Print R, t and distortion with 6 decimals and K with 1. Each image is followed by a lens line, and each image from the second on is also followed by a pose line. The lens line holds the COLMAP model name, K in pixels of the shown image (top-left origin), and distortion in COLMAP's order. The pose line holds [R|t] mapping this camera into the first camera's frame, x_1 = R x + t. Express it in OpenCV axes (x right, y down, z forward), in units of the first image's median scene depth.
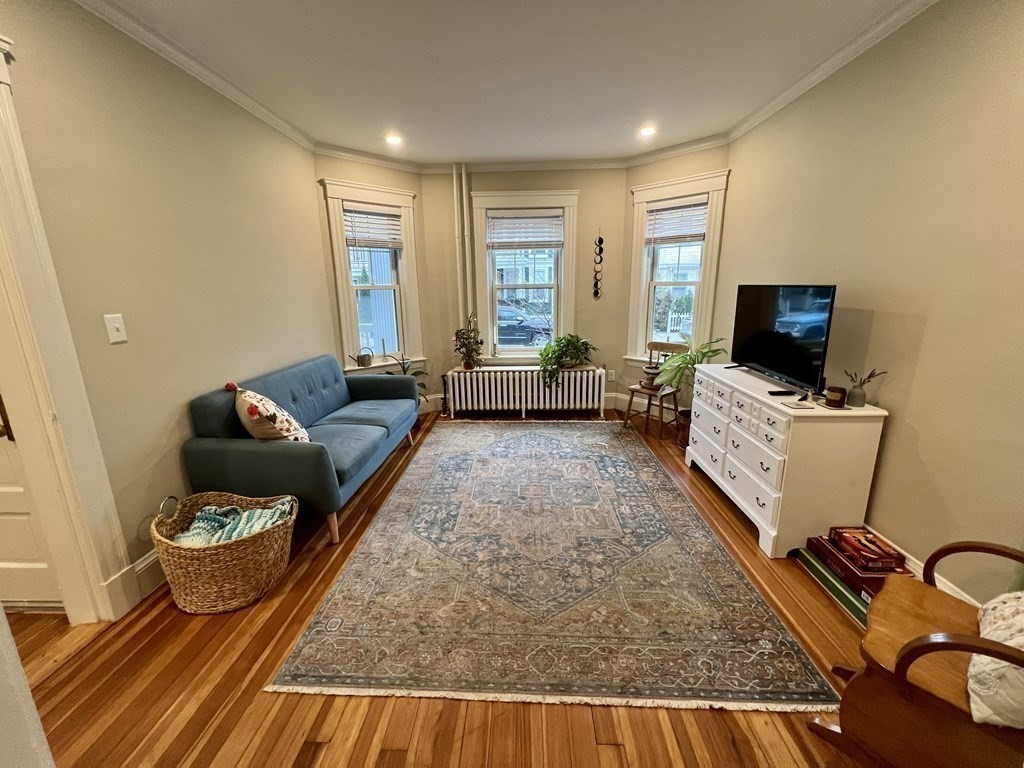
lens RADIAL K [[408.8, 0, 510.2], [0, 408.8, 378.0], [0, 0, 1]] dist [0.002135, -0.000647]
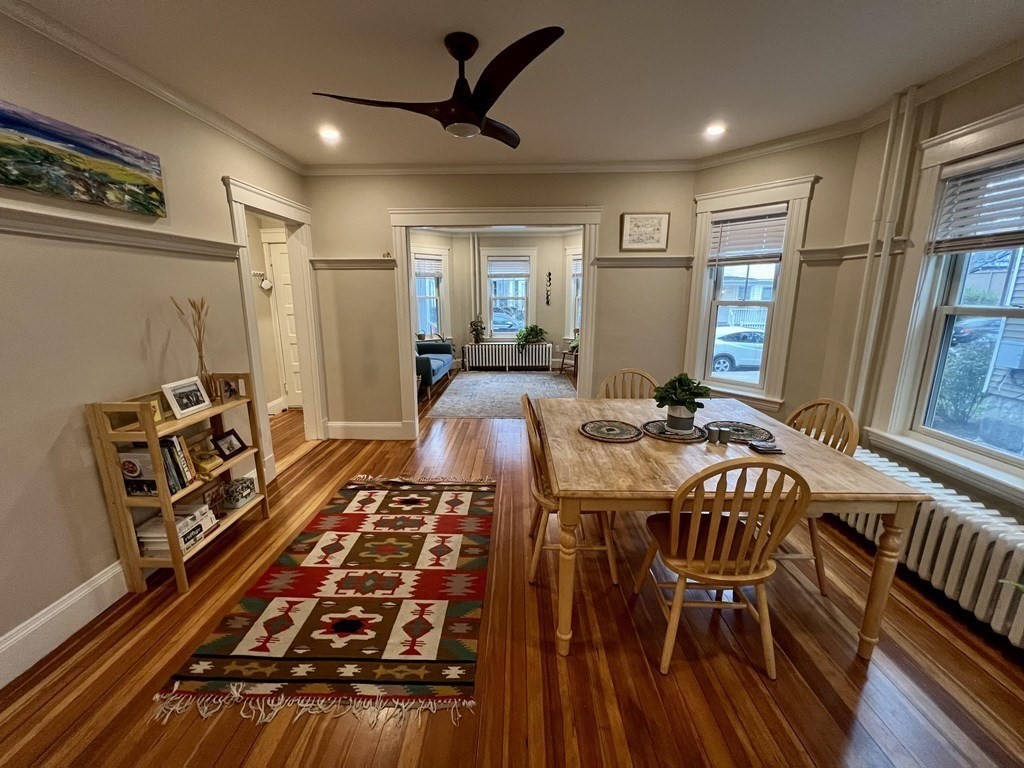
lens RADIAL K [[408.8, 0, 510.2], [0, 408.8, 382.1], [0, 0, 1]] dist [0.002135, -0.000647]
pose [[0.999777, 0.008557, 0.019299, 0.016505], [-0.008336, 0.999899, -0.011536, 0.232743], [-0.019395, 0.011372, 0.999747, -1.114627]]
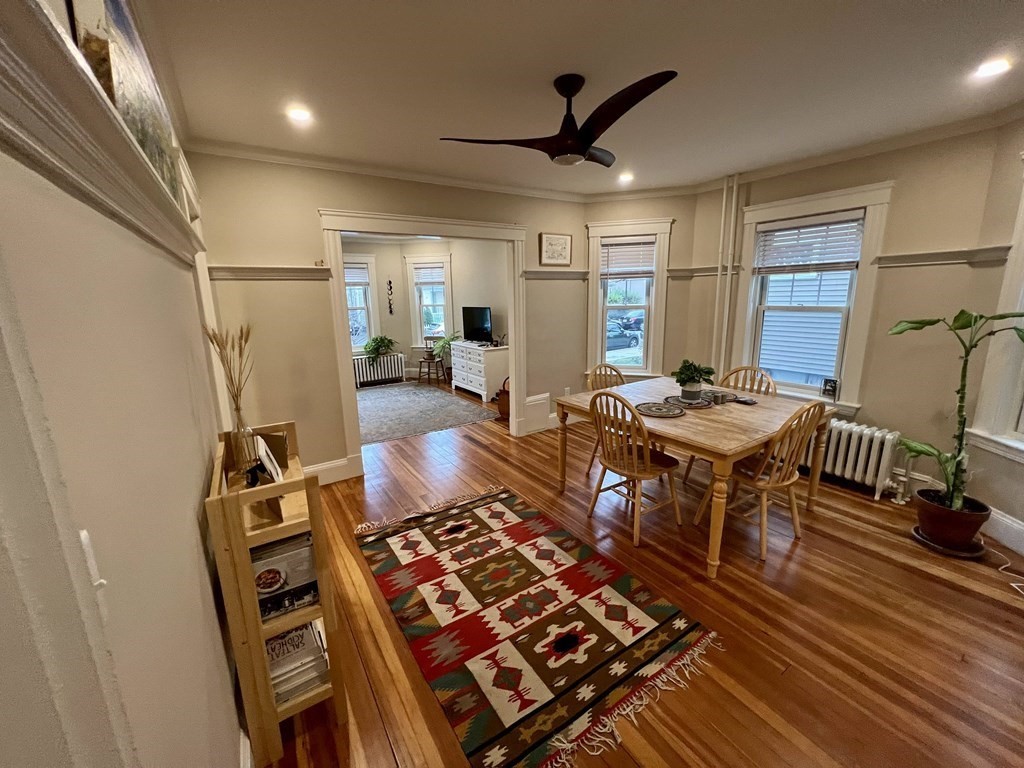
lens RADIAL K [[408.8, 0, 510.4], [0, 408.8, 381.9], [0, 0, 1]] dist [0.002135, -0.000647]
pose [[0.815120, -0.123382, 0.566000, -0.553219], [0.139529, 0.990106, 0.014893, 0.187719], [-0.562238, 0.066834, 0.824270, -0.982149]]
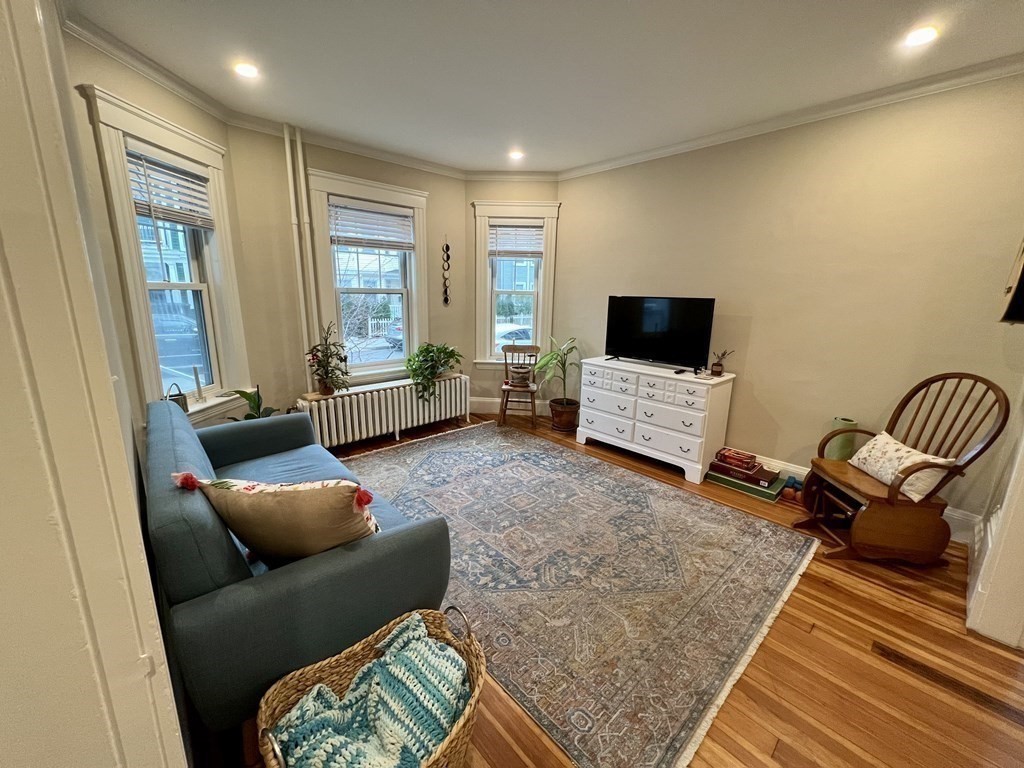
lens RADIAL K [[408.8, 0, 508.2], [0, 408.8, 378.4], [0, 0, 1]] dist [0.002135, -0.000647]
pose [[0.708681, -0.120518, 0.695159, -0.544843], [0.129475, 0.990785, 0.039777, -0.053683], [-0.693547, 0.061816, 0.717754, 0.269006]]
